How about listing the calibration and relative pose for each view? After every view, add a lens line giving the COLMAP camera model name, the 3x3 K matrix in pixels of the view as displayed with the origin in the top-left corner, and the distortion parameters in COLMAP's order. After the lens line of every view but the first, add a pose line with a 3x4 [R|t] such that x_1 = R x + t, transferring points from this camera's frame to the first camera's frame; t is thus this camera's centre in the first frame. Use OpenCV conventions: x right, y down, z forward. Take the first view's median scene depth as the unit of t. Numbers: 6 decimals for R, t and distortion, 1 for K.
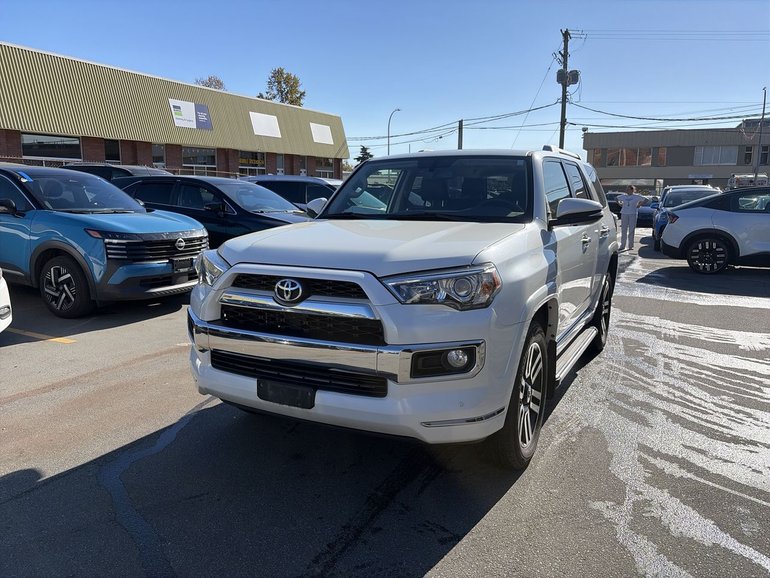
lens RADIAL K [[568.1, 0, 399.6], [0, 568.1, 292.0], [0, 0, 1]] dist [0.012071, -0.003925]
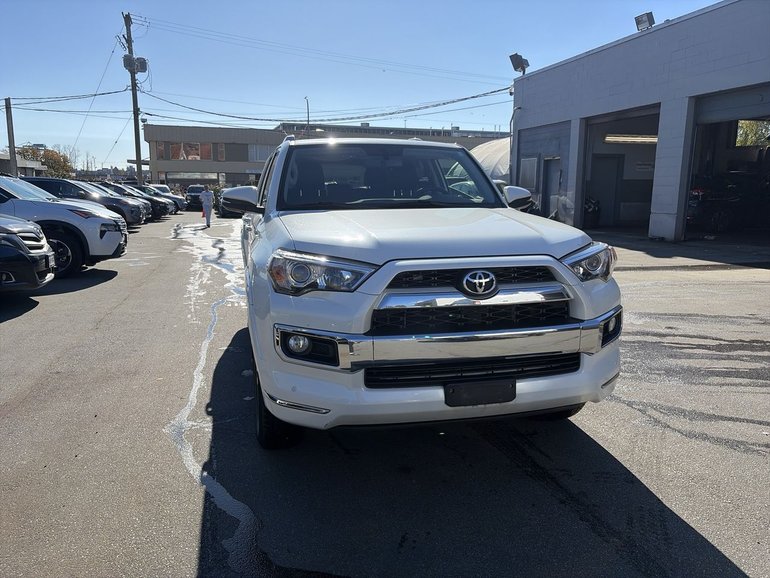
lens RADIAL K [[568.1, 0, 388.4], [0, 568.1, 285.8], [0, 0, 1]] dist [0.012071, -0.003925]
pose [[0.758298, -0.110708, 0.642439, -0.733146], [0.110485, 0.993043, 0.040715, -0.042244], [-0.642477, 0.040105, 0.765255, 0.302896]]
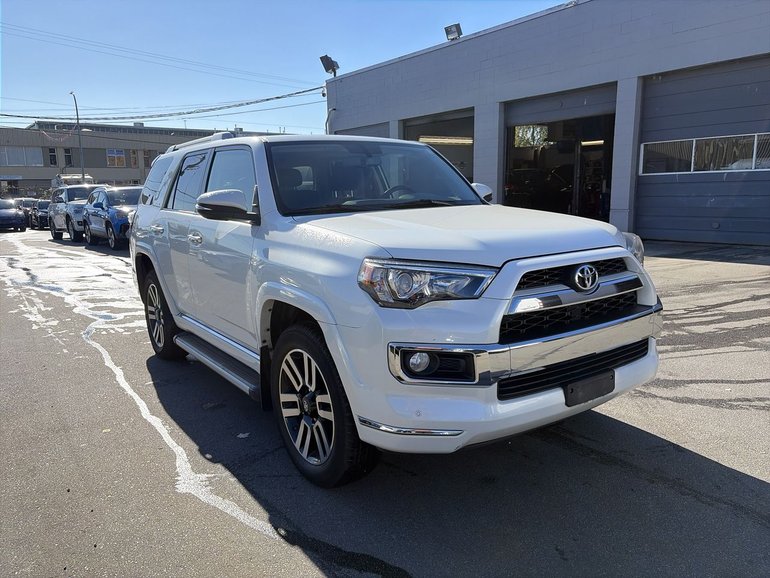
lens RADIAL K [[568.1, 0, 377.3], [0, 568.1, 287.4], [0, 0, 1]] dist [0.012071, -0.003925]
pose [[0.492775, -0.164117, 0.854540, -0.930361], [0.172988, 0.980928, 0.088636, -0.102981], [-0.852788, 0.104148, 0.511767, 0.654786]]
